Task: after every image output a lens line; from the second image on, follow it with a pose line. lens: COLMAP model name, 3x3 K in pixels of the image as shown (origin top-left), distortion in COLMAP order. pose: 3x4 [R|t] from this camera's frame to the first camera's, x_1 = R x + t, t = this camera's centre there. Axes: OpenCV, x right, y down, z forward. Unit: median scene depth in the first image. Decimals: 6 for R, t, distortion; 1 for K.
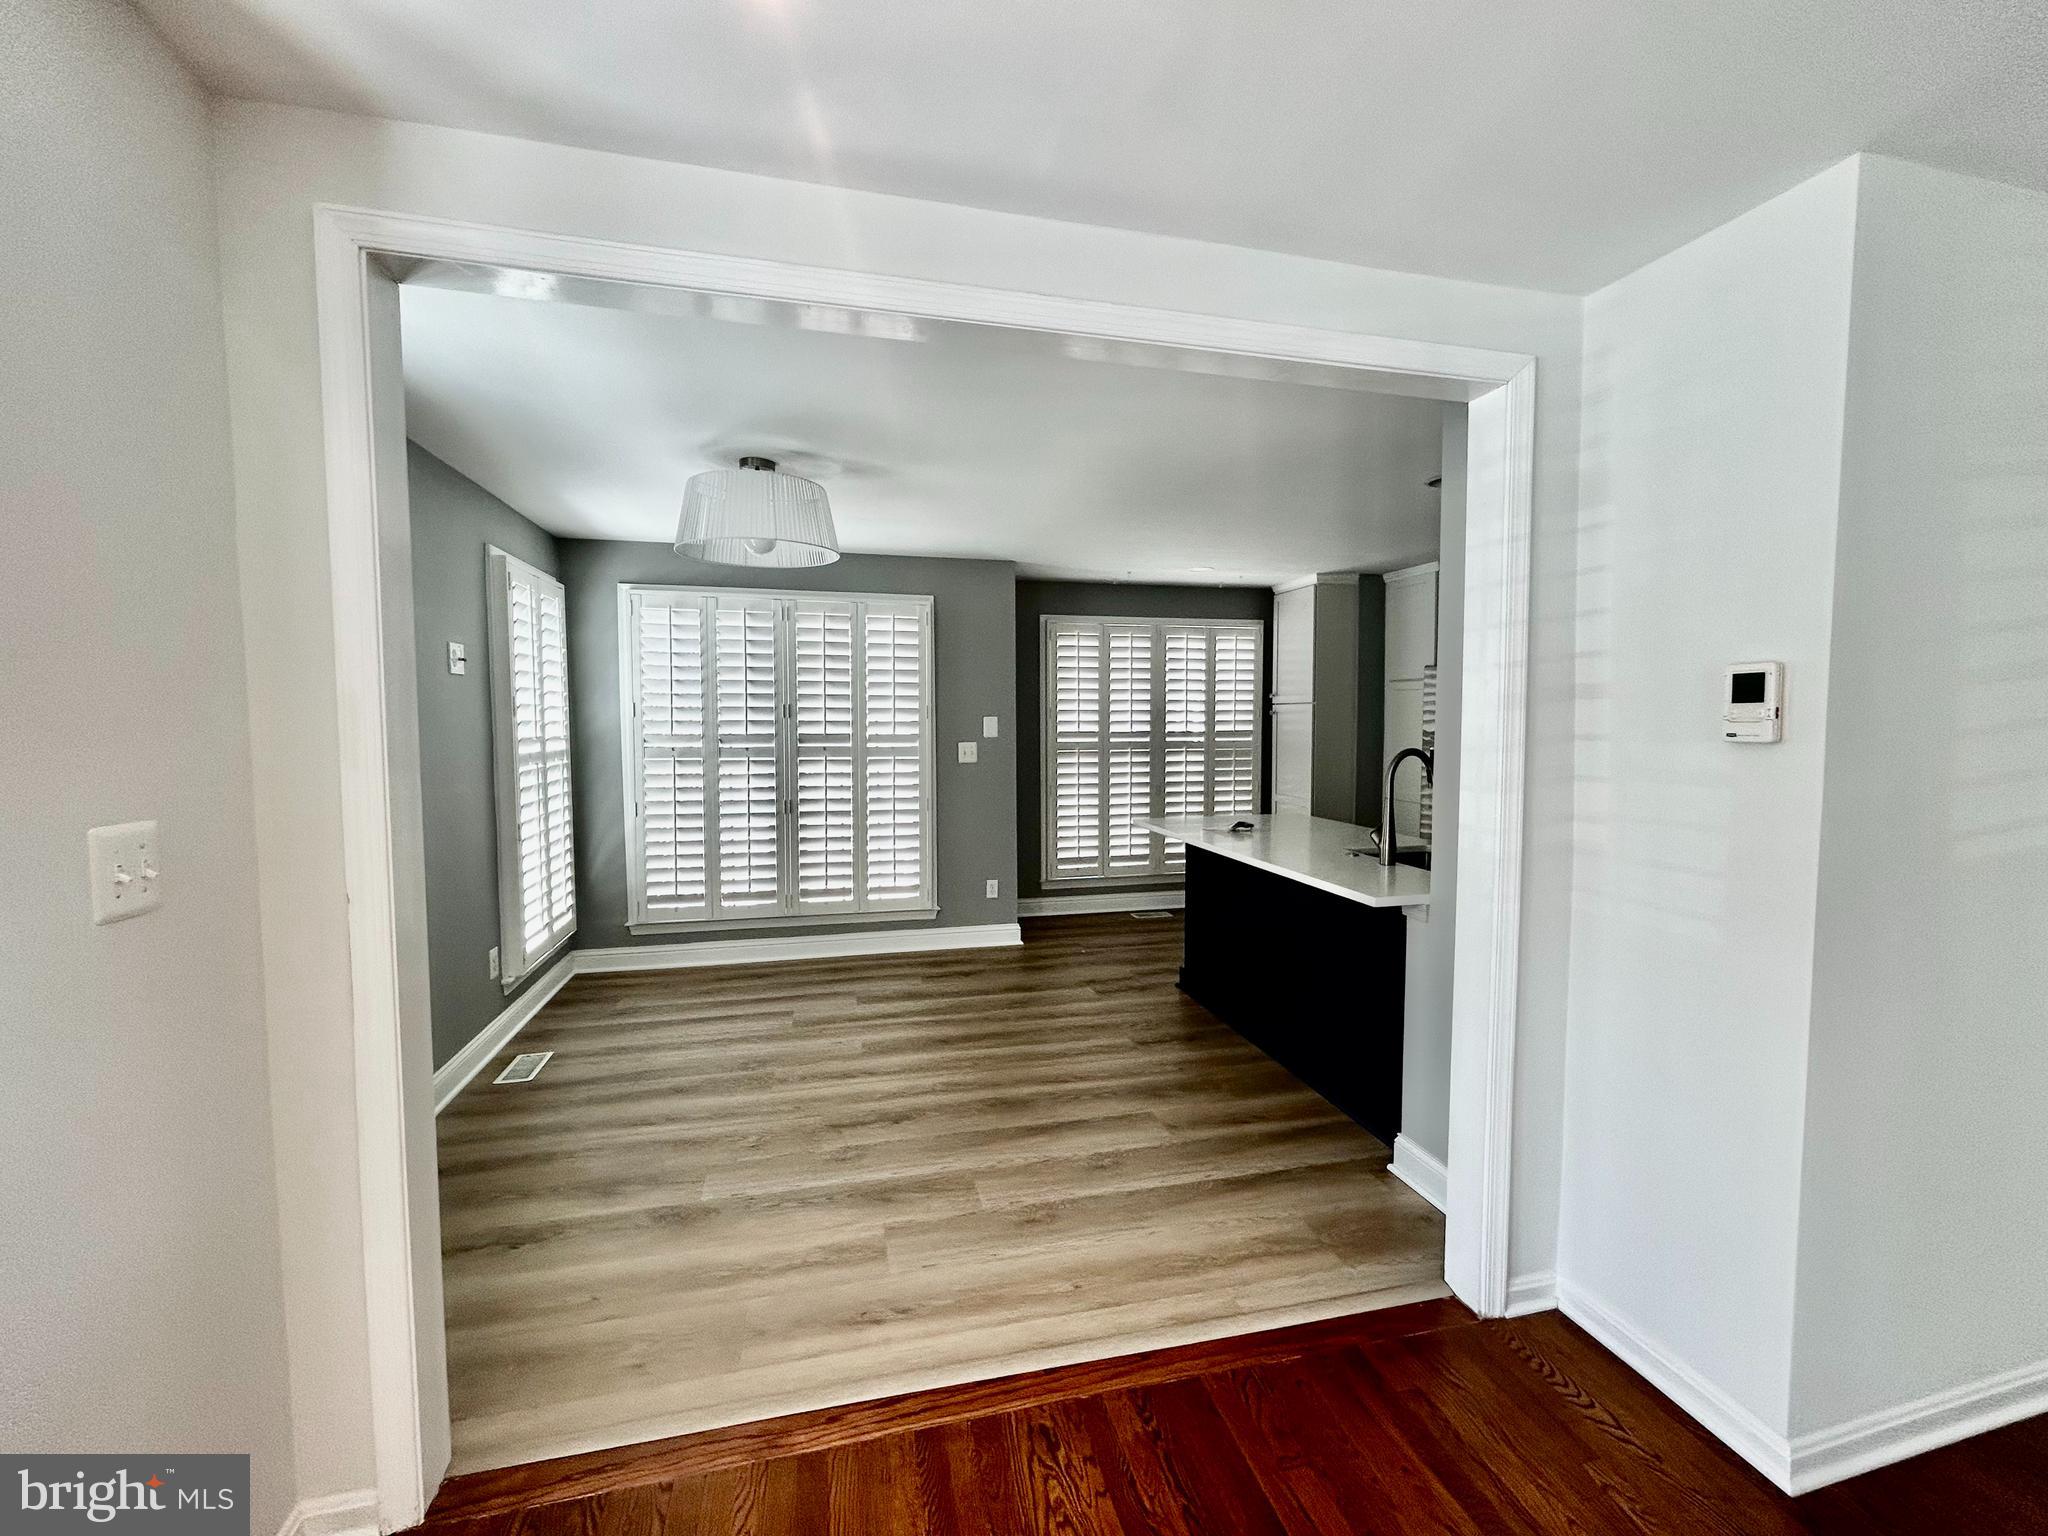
lens RADIAL K [[832.7, 0, 1024.0], [0, 832.7, 768.0], [0, 0, 1]] dist [-0.001329, 0.000142]
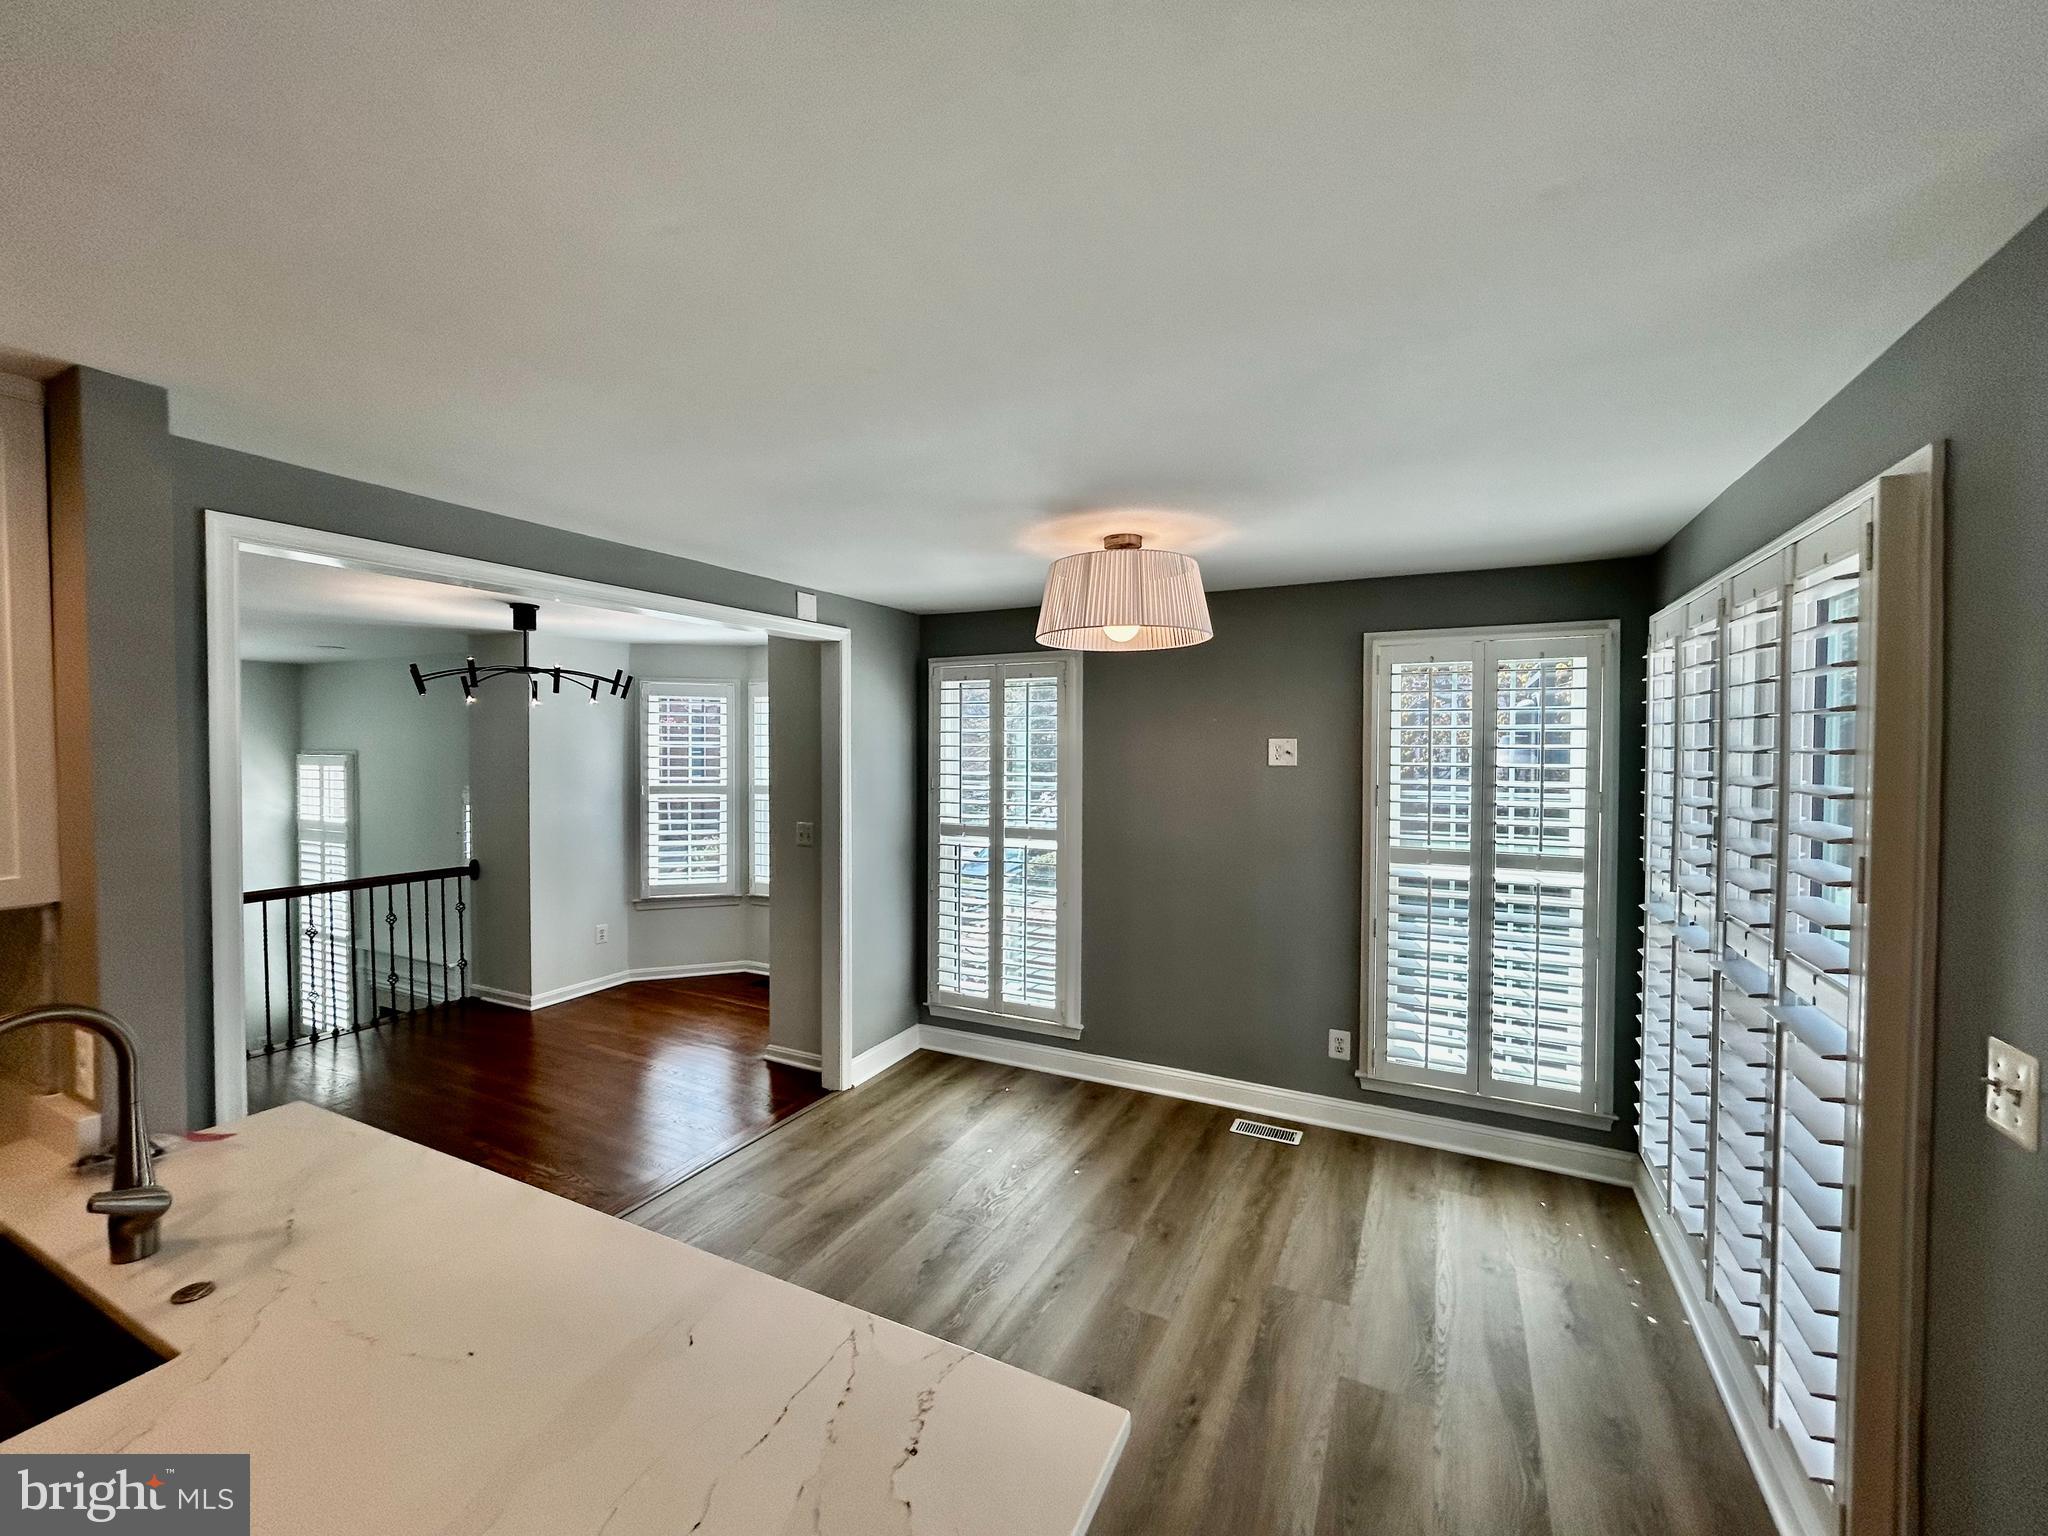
lens RADIAL K [[832.7, 0, 1024.0], [0, 832.7, 768.0], [0, 0, 1]] dist [-0.001329, 0.000142]
pose [[-0.656962, 0.018728, -0.753691, 0.434036], [-0.049481, 0.996465, 0.067890, -0.175428], [0.752298, 0.081895, -0.653713, 1.527326]]
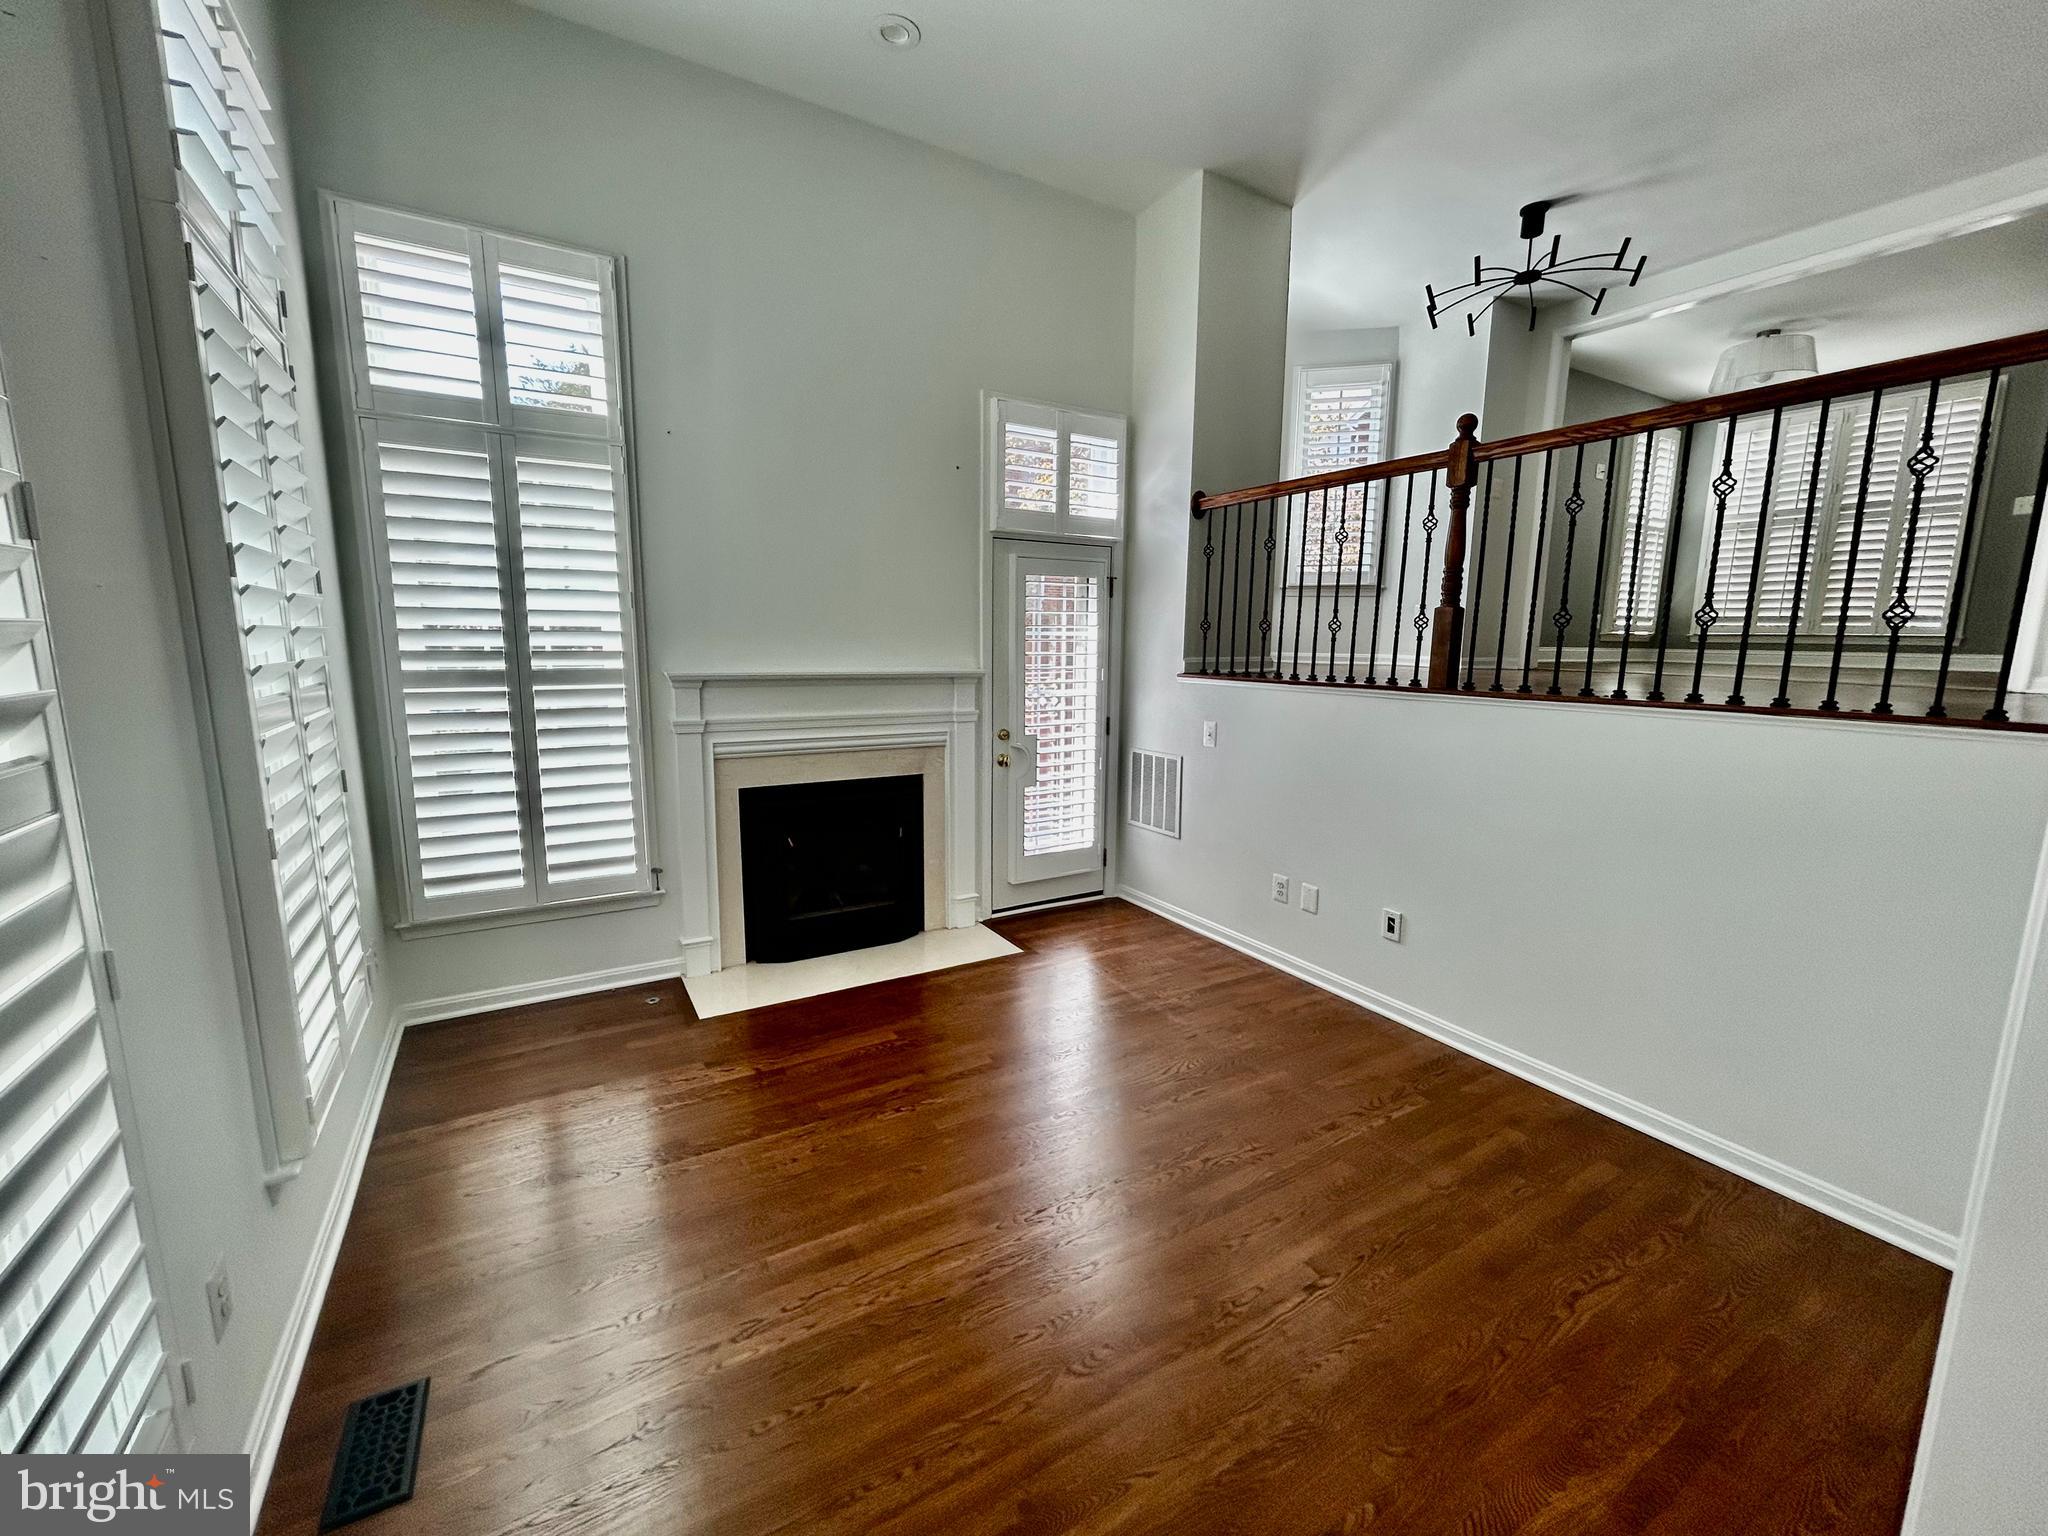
lens RADIAL K [[832.7, 0, 1024.0], [0, 832.7, 768.0], [0, 0, 1]] dist [-0.001329, 0.000142]
pose [[0.296556, 0.143330, -0.944199, 1.117930], [-0.070578, 0.989259, 0.128003, 0.497121], [0.952404, 0.028680, 0.303487, -1.176069]]
